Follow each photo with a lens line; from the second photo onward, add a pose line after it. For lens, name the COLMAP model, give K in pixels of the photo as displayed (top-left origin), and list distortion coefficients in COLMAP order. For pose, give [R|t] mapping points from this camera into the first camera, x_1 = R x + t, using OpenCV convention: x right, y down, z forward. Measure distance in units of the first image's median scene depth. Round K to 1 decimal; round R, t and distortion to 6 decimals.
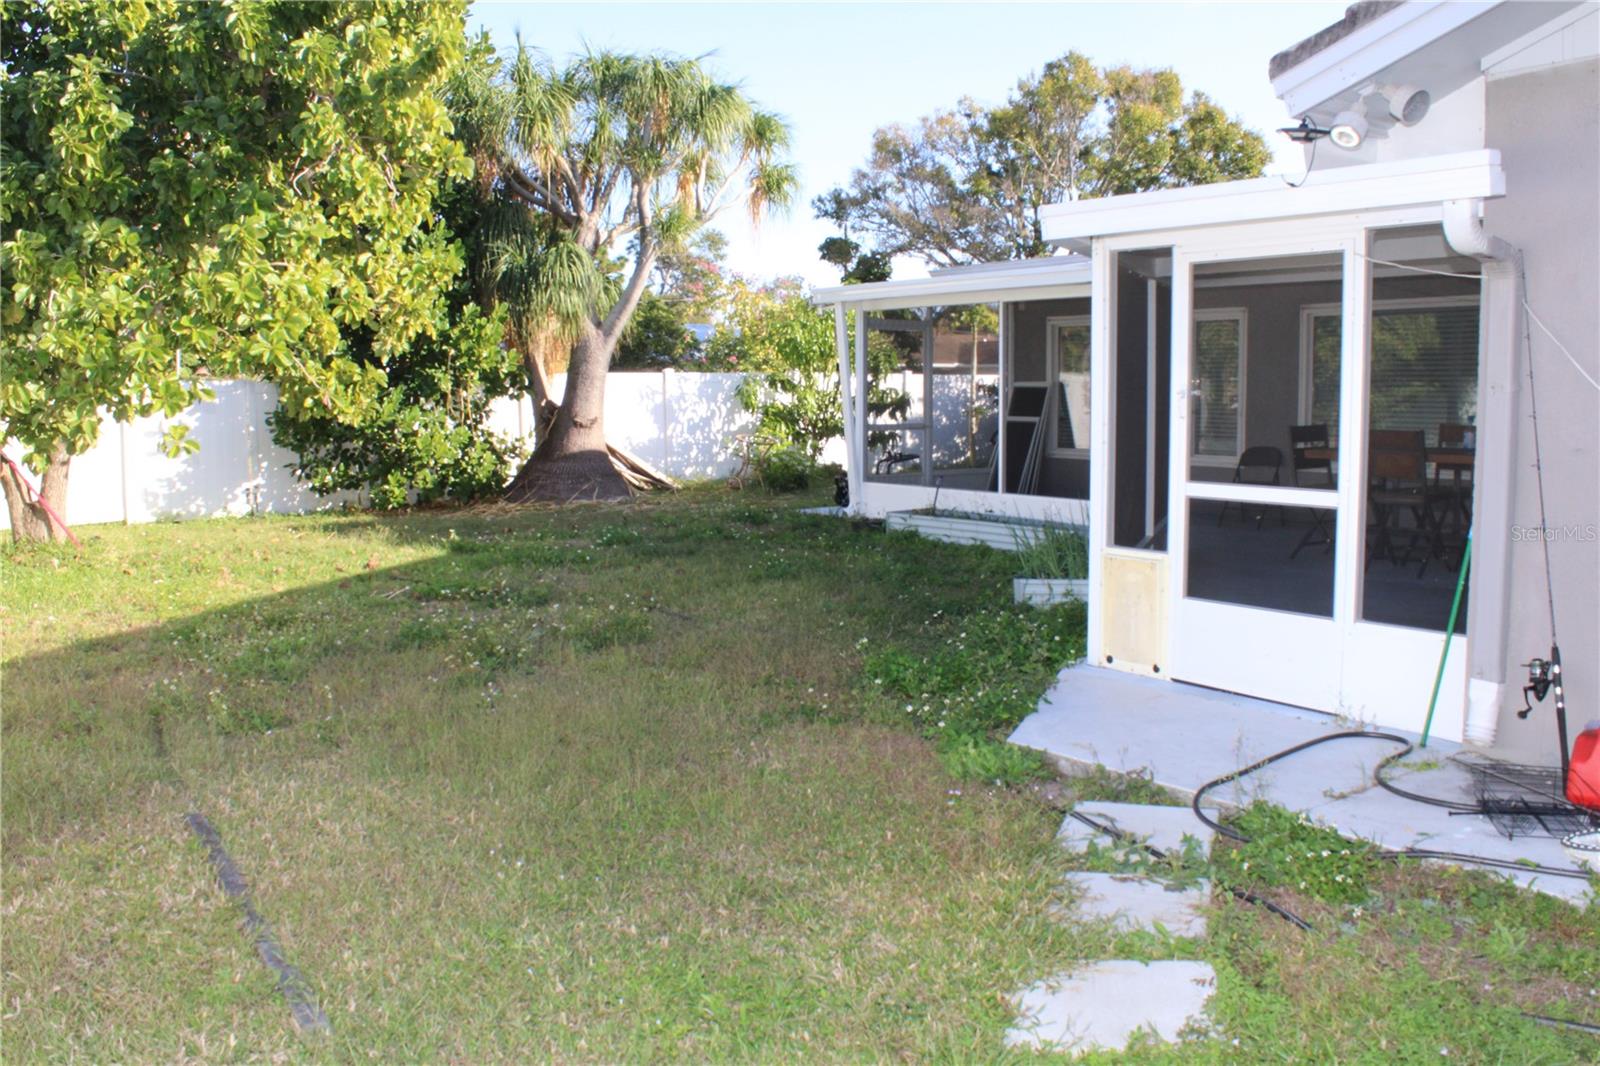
lens RADIAL K [[1354.6, 0, 798.6], [0, 1354.6, 525.8], [0, 0, 1]] dist [-0.168335, 0.148248]
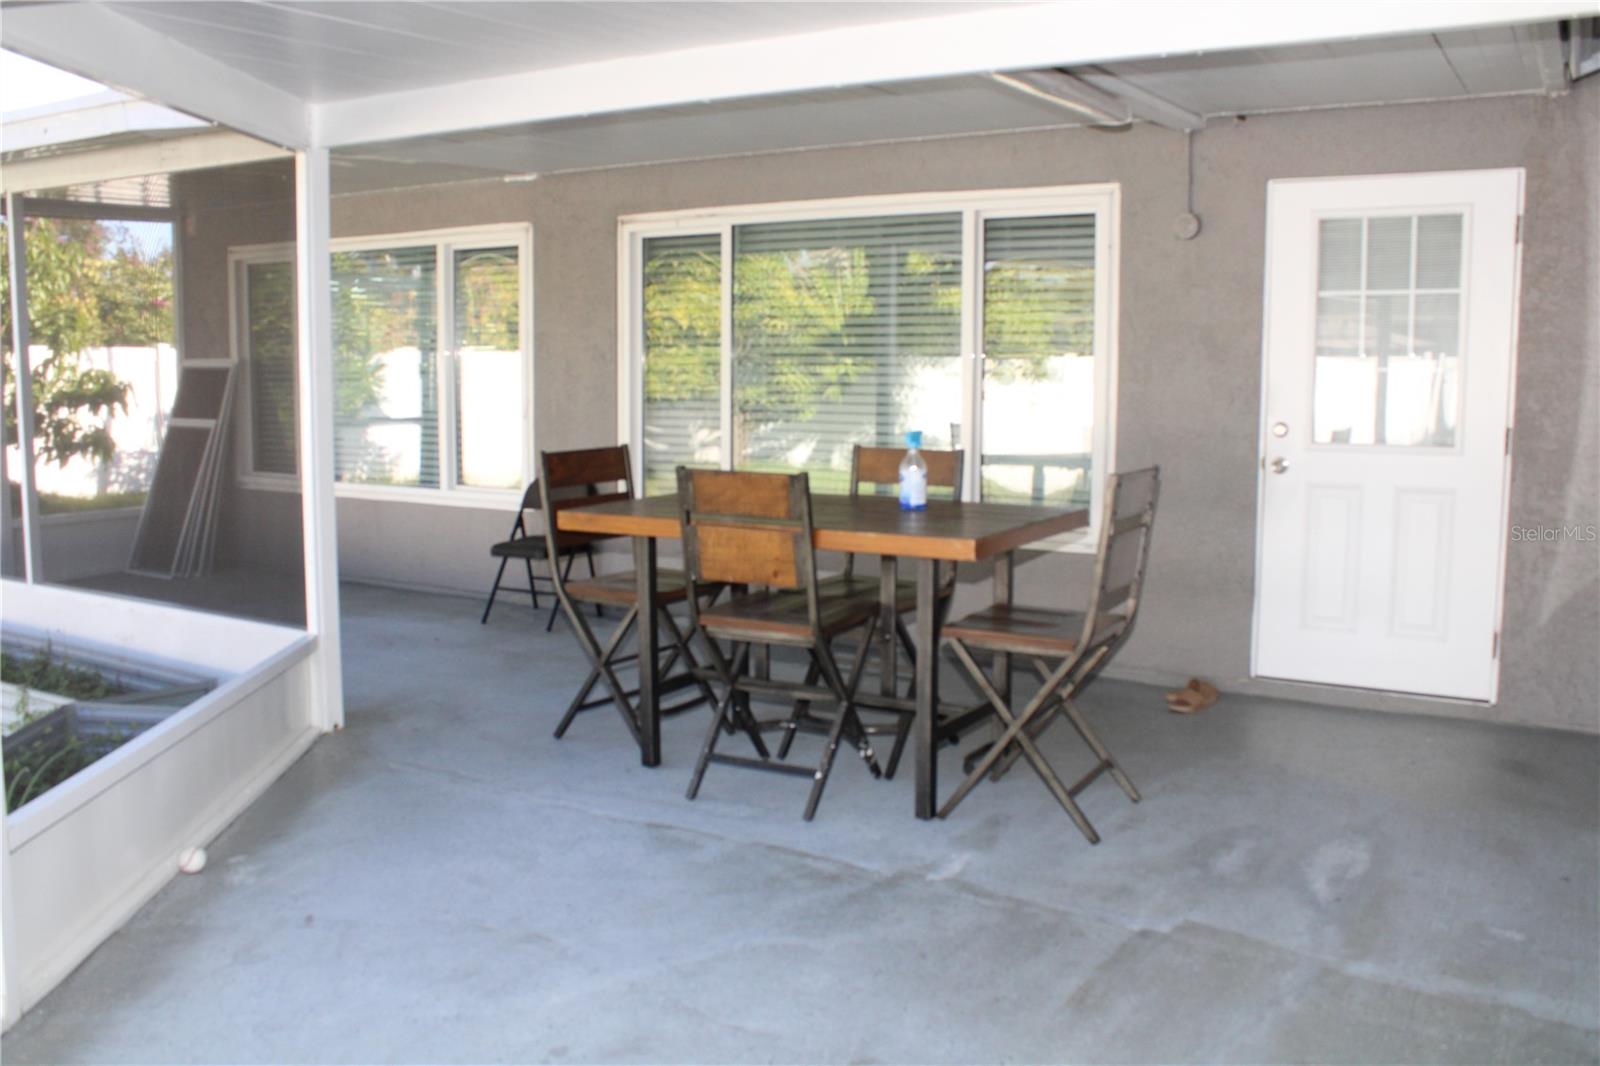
lens RADIAL K [[1354.6, 0, 798.6], [0, 1354.6, 525.8], [0, 0, 1]] dist [-0.168335, 0.148248]
pose [[0.924775, -0.031658, 0.379194, 0.064557], [0.026905, 0.999479, 0.017831, -0.012822], [-0.379561, -0.006287, 0.925145, 0.126099]]
